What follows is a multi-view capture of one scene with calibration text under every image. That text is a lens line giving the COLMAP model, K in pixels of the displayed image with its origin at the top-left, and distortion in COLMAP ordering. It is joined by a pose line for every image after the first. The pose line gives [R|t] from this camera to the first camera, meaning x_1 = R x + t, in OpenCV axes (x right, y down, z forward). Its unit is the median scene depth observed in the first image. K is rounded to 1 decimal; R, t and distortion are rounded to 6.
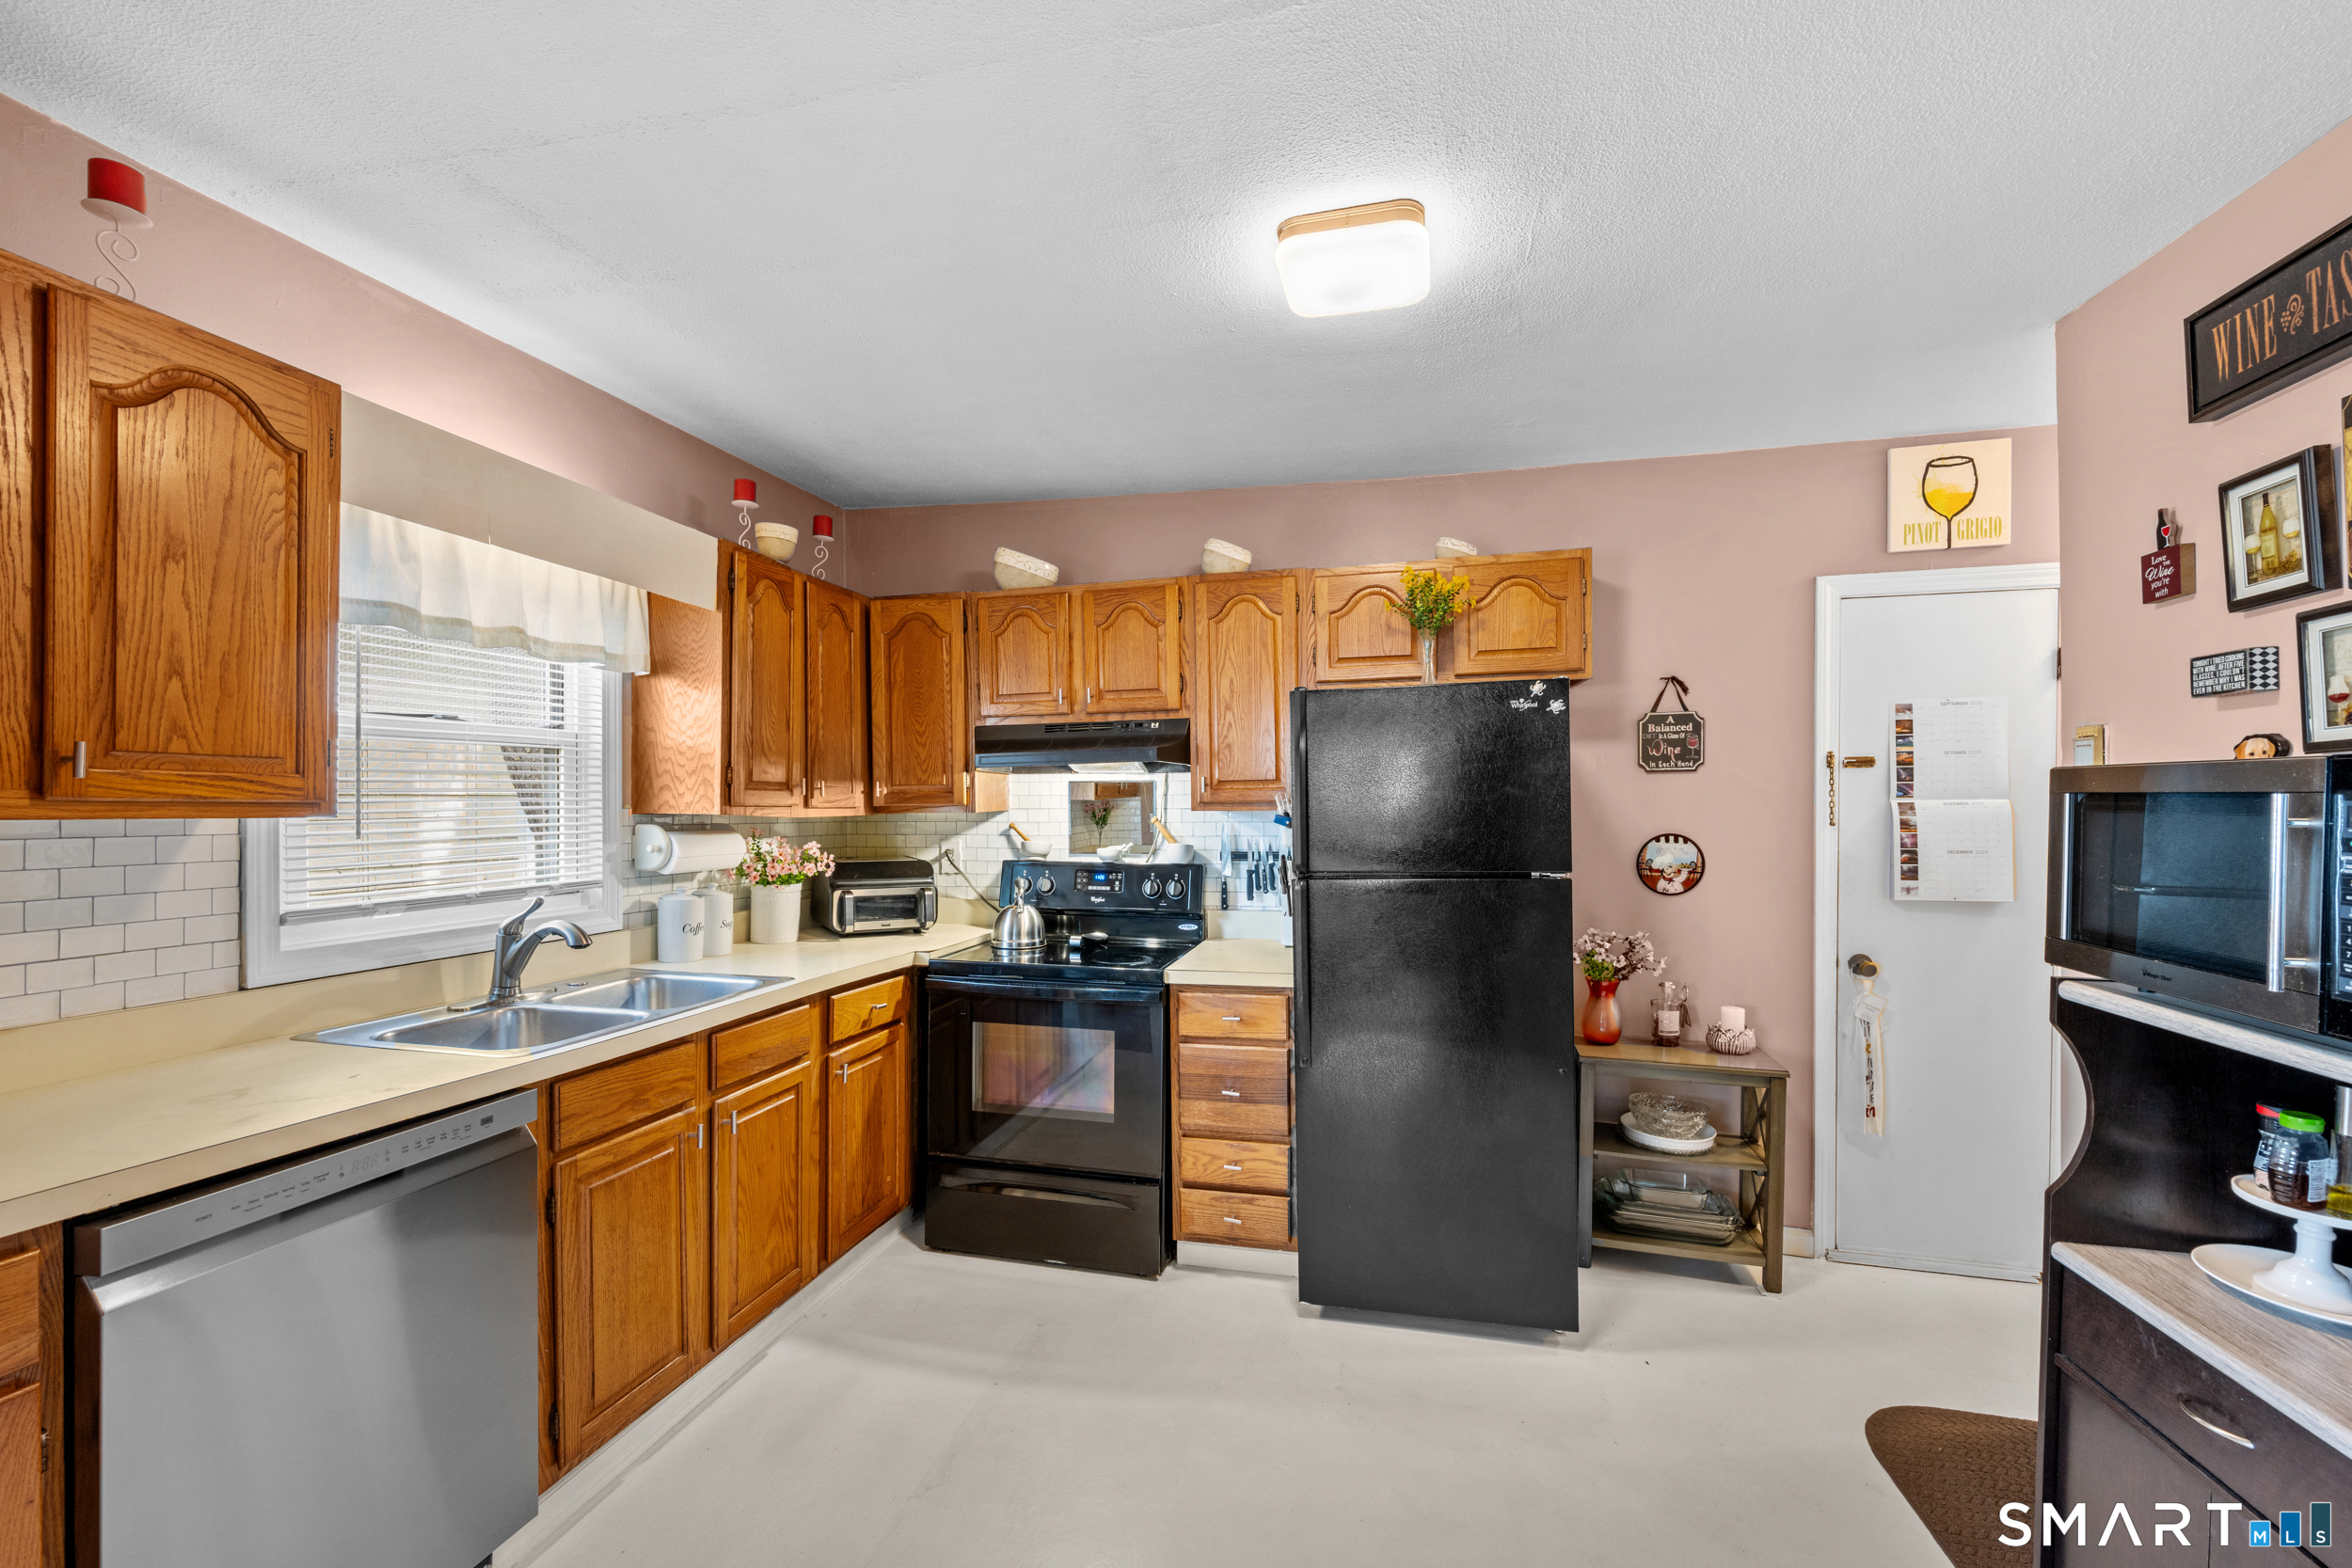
lens RADIAL K [[983.4, 0, 1179.9], [0, 983.4, 810.8], [0, 0, 1]] dist [-0.000447, -0.000176]
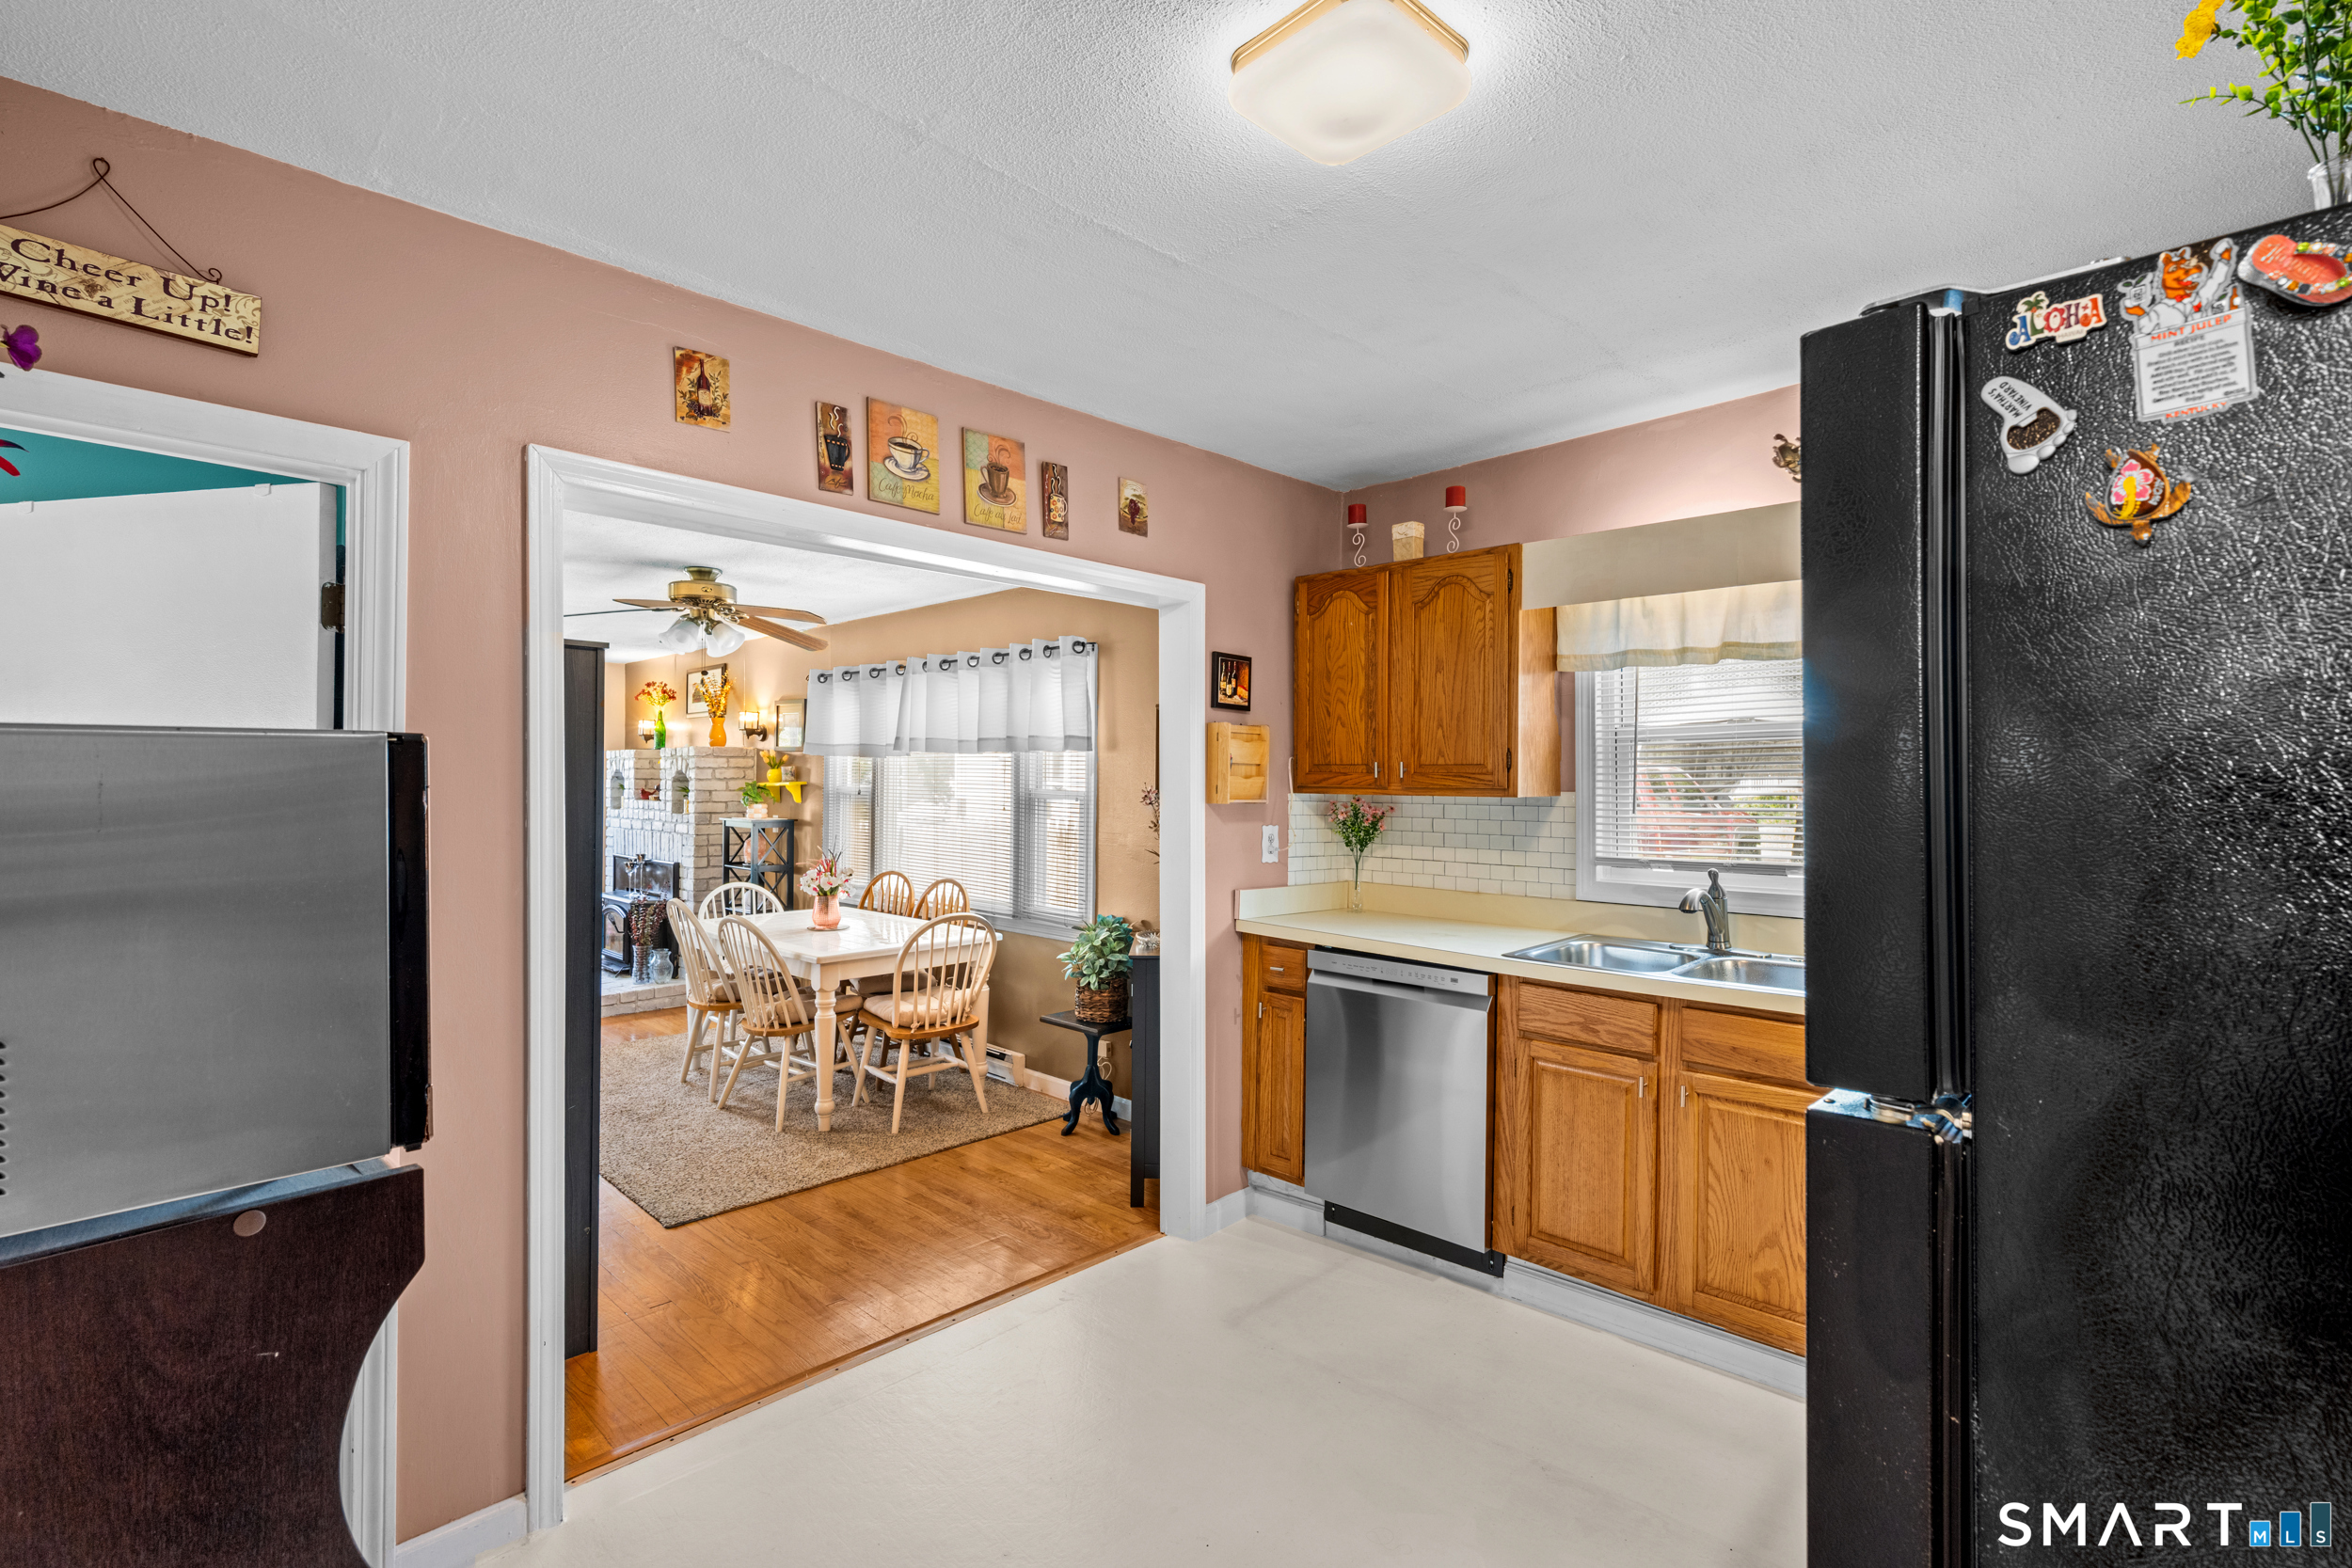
lens RADIAL K [[1064.1, 0, 1176.0], [0, 1064.1, 784.0], [0, 0, 1]] dist [0.002288, 0.000022]
pose [[-0.514117, -0.000544, -0.857720, 0.635493], [-0.008589, 0.999953, 0.004514, -0.012370], [0.857677, 0.009688, -0.514097, 0.893154]]
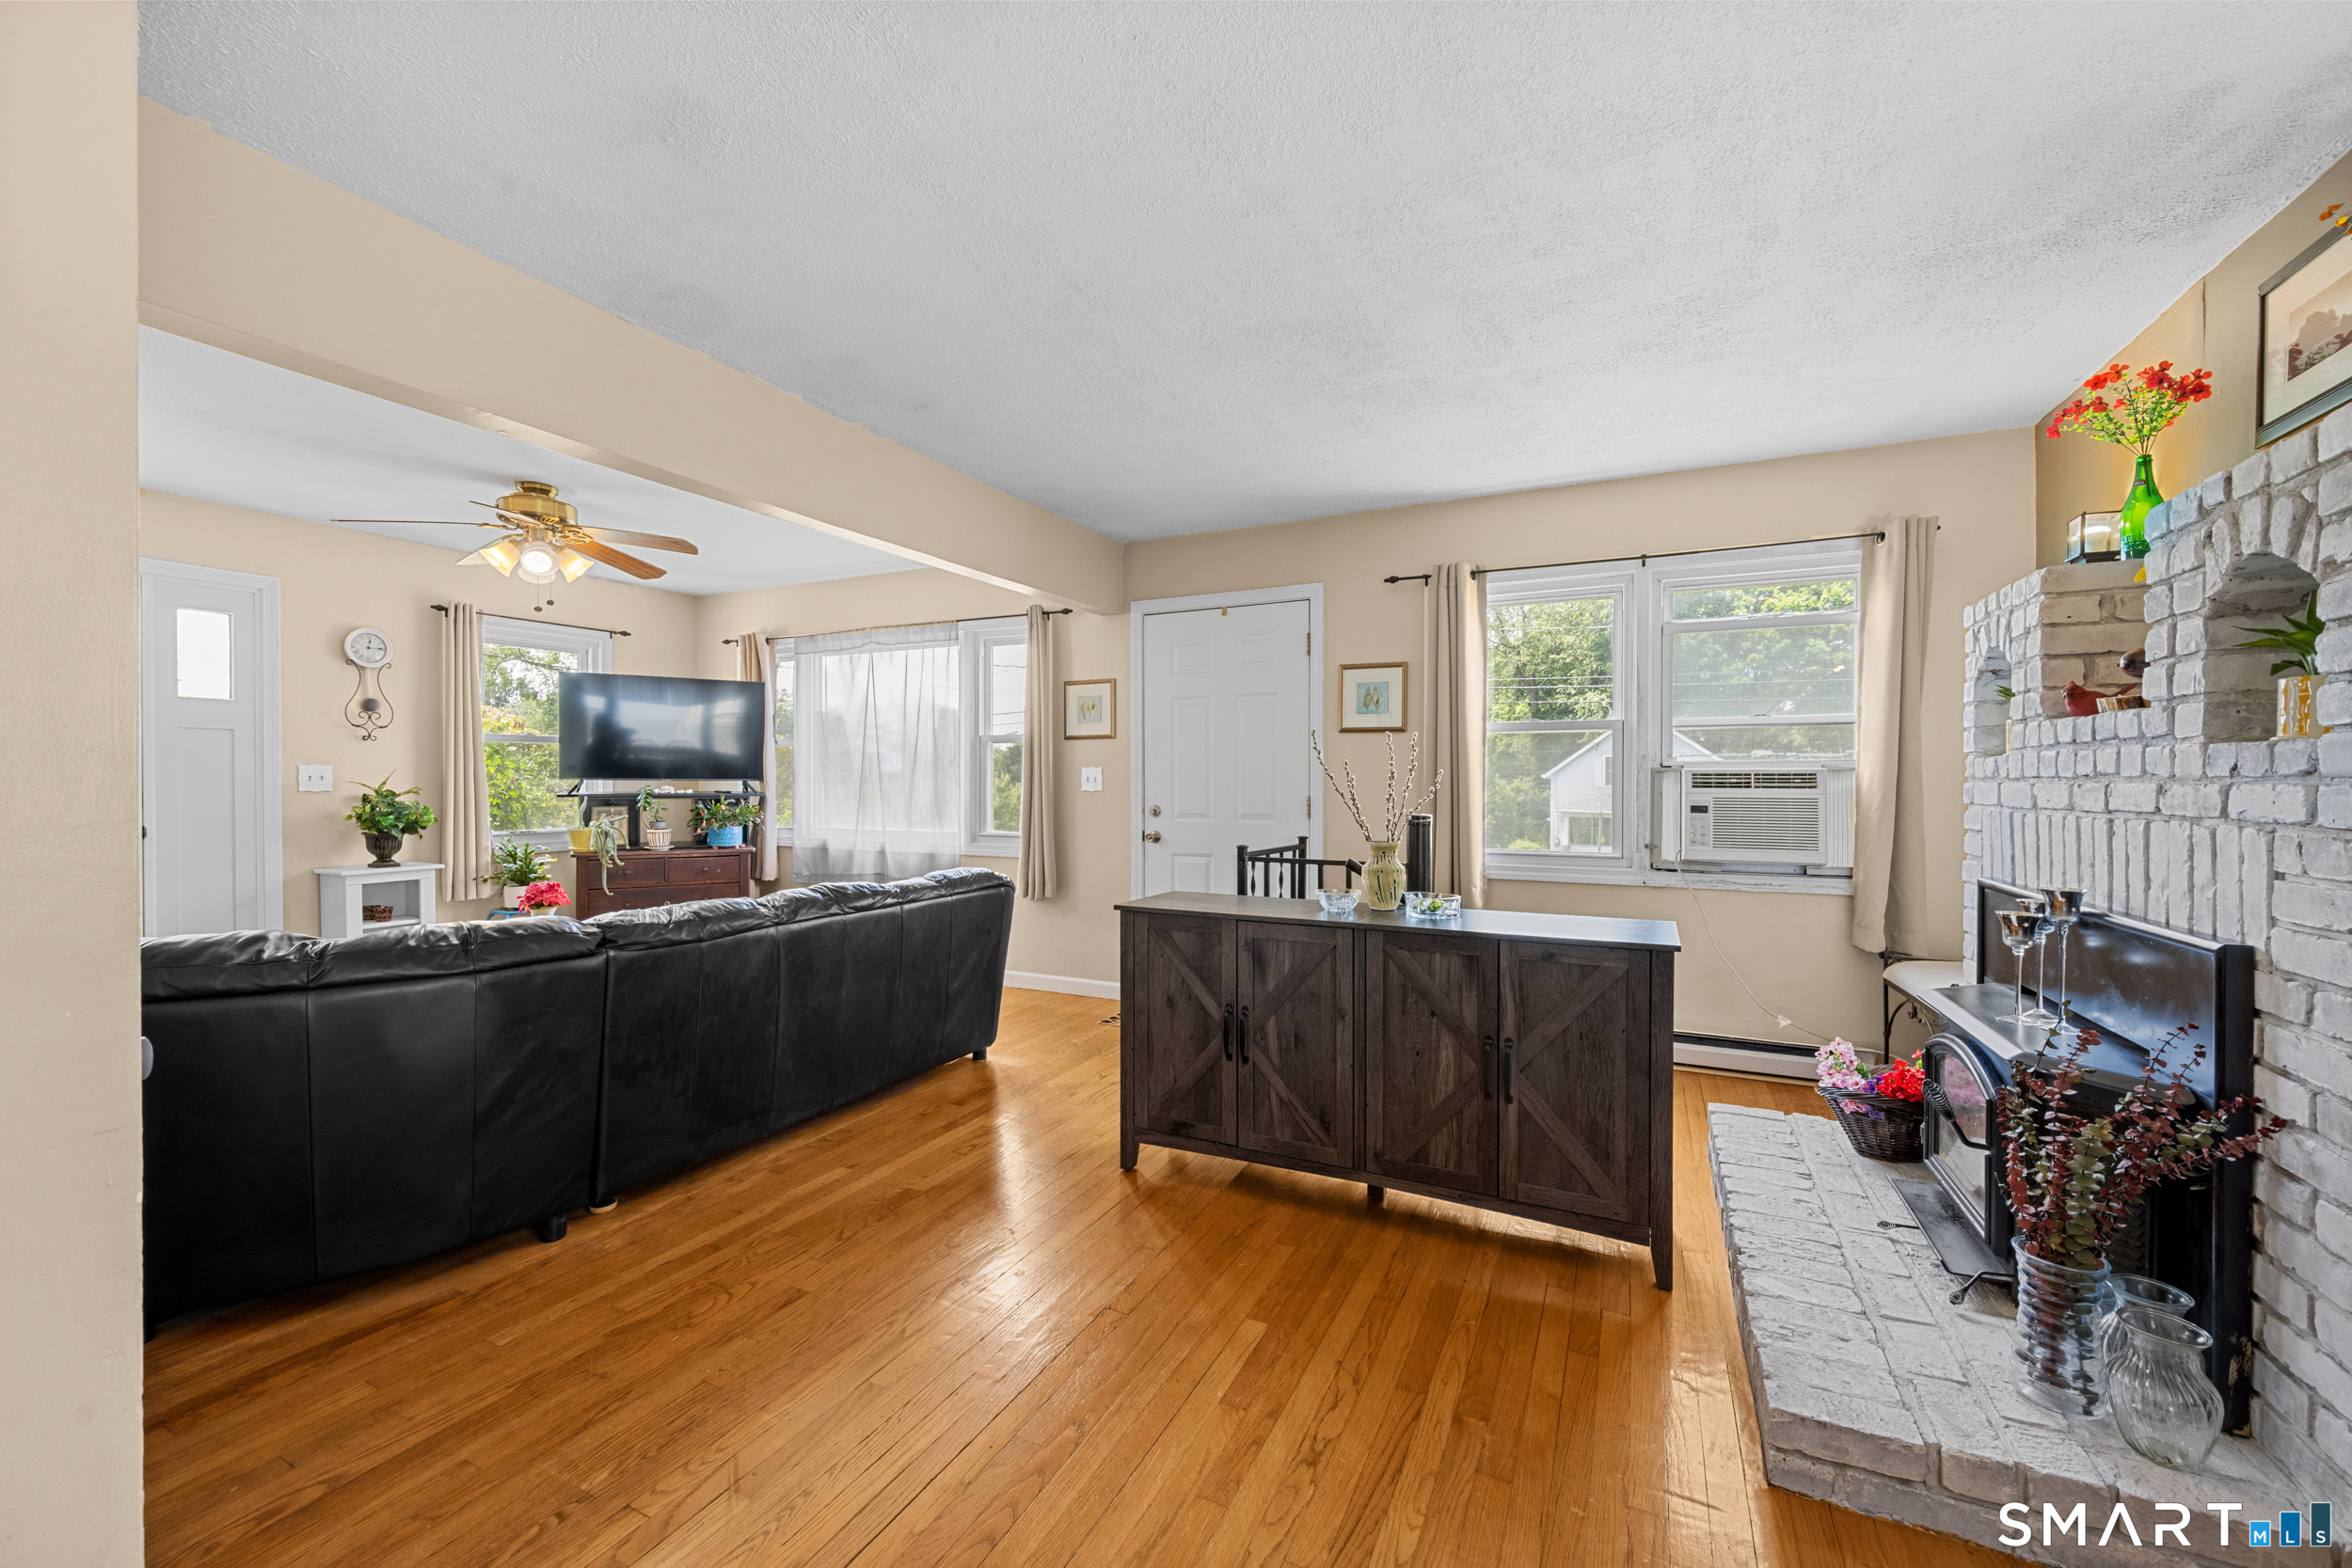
lens RADIAL K [[922.8, 0, 1178.4], [0, 922.8, 786.2], [0, 0, 1]] dist [-0.000399, -0.000228]
pose [[-0.973865, 0.002947, 0.227107, -0.466976], [0.004522, 0.999969, 0.006413, 0.100195], [-0.227081, 0.007272, -0.973849, -0.790422]]
